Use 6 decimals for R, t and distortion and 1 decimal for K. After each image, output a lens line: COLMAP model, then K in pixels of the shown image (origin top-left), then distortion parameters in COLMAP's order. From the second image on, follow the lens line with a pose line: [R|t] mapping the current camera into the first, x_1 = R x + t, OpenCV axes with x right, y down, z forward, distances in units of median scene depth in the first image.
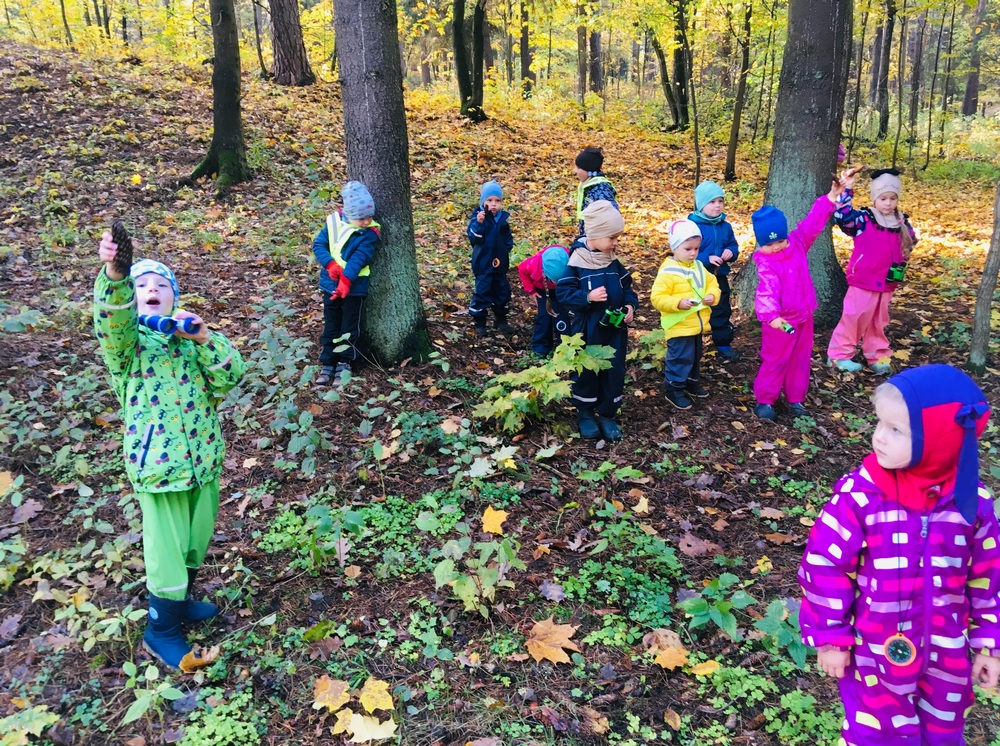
lens RADIAL K [[833.2, 0, 502.3], [0, 833.2, 374.4], [0, 0, 1]] dist [0.099805, -0.151842]
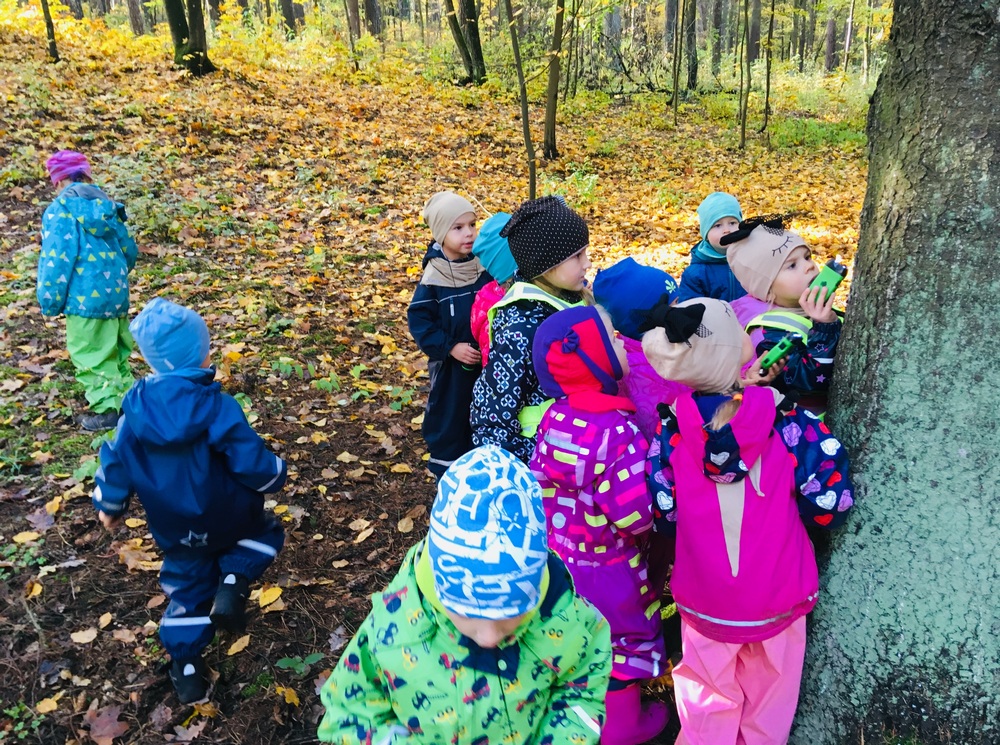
lens RADIAL K [[833.2, 0, 495.4], [0, 833.2, 384.6], [0, 0, 1]] dist [0.099805, -0.151842]
pose [[0.973604, -0.083893, 0.212268, 0.060014], [0.068739, 0.994596, 0.077801, -0.116758], [-0.217648, -0.061156, 0.974109, 0.346122]]
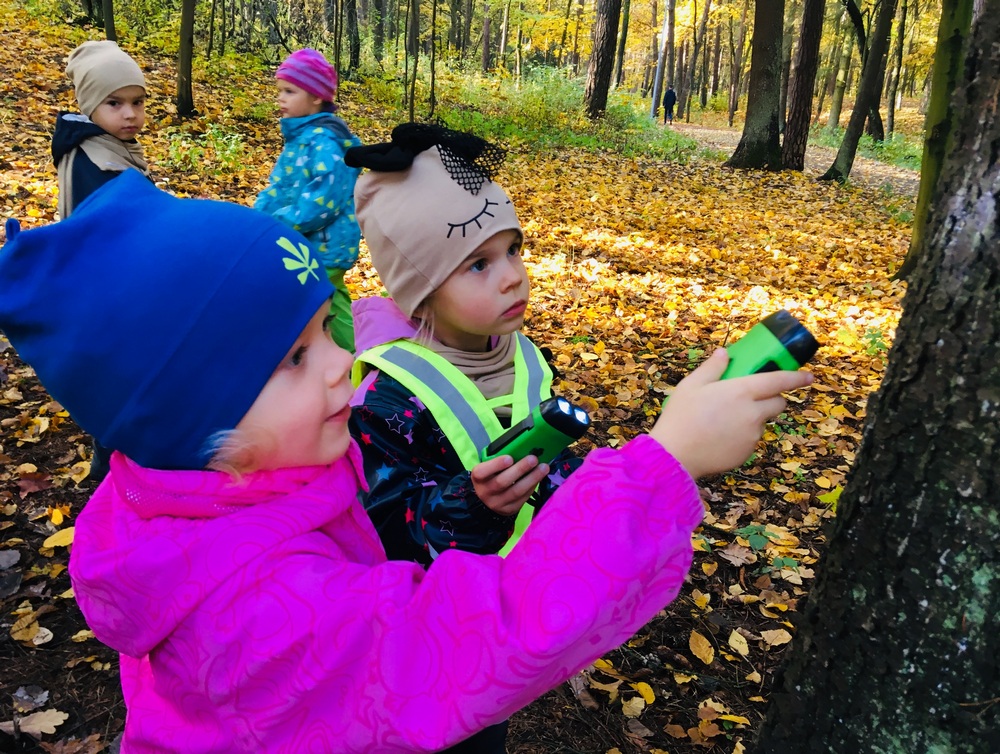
lens RADIAL K [[833.2, 0, 509.8], [0, 833.2, 394.9], [0, 0, 1]] dist [0.099805, -0.151842]
pose [[0.811167, -0.115125, 0.573371, 0.107698], [0.052826, 0.990848, 0.124213, -0.119236], [-0.582424, -0.070469, 0.809825, 0.445788]]
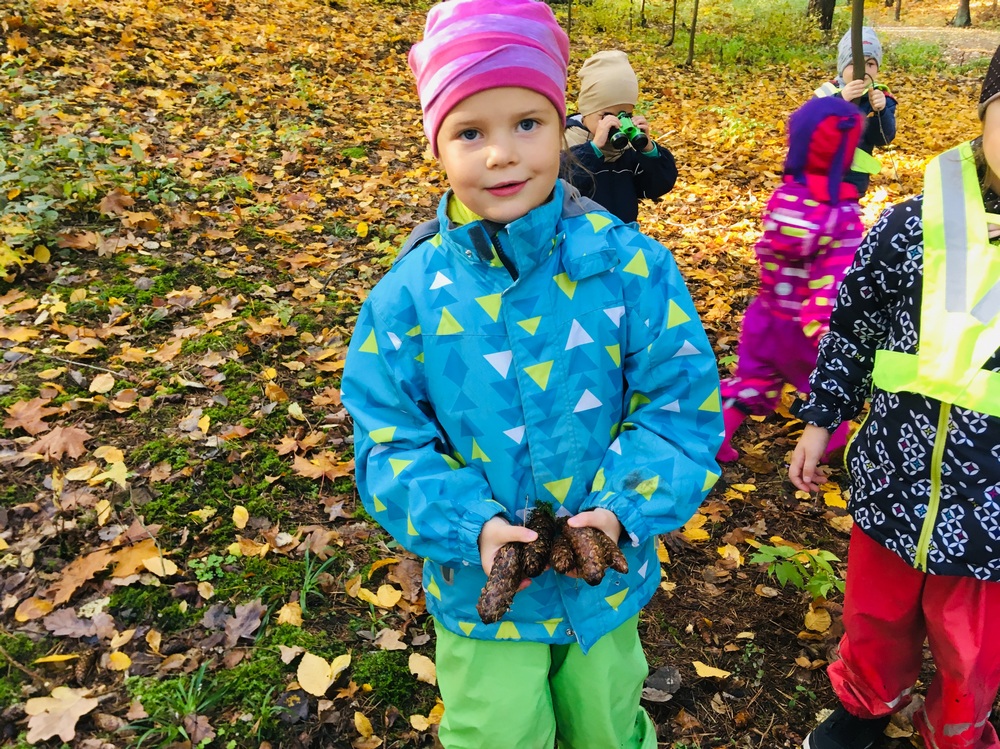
lens RADIAL K [[833.2, 0, 502.0], [0, 833.2, 373.4], [0, 0, 1]] dist [0.099805, -0.151842]
pose [[0.870688, -0.181126, 0.457270, -0.046081], [0.107568, 0.977340, 0.182308, -0.167906], [-0.479929, -0.109546, 0.870441, 0.582467]]
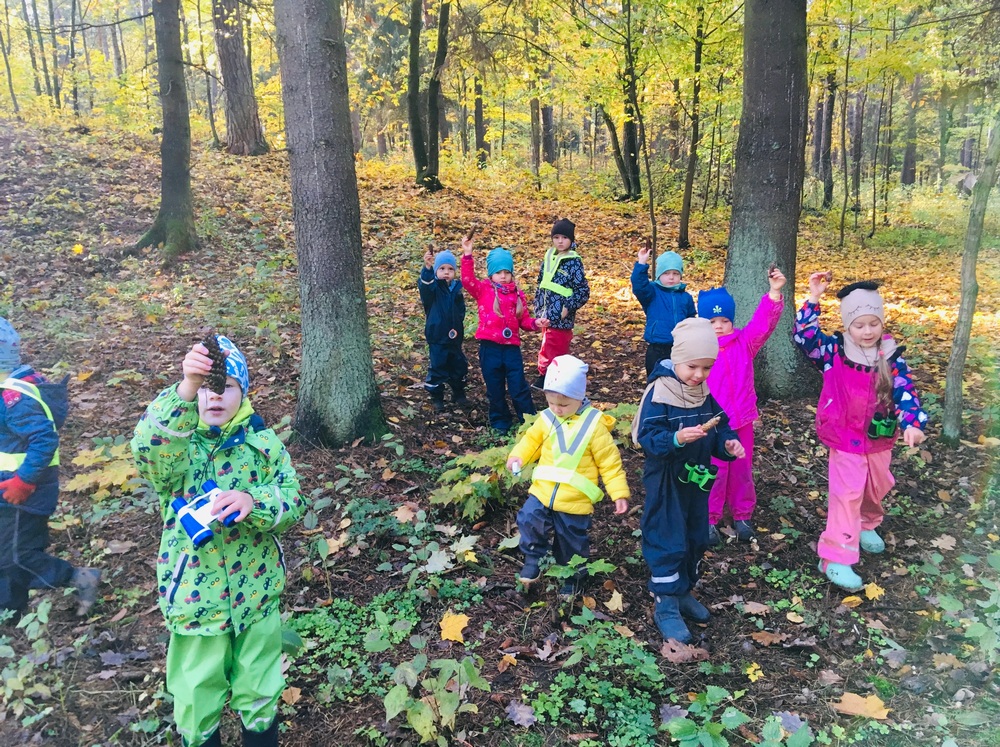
lens RADIAL K [[833.2, 0, 502.8], [0, 833.2, 376.1], [0, 0, 1]] dist [0.099805, -0.151842]
pose [[0.998641, -0.011010, 0.050932, -0.000050], [0.014774, 0.997140, -0.074120, -0.007148], [-0.049971, 0.074772, 0.995948, 0.023437]]
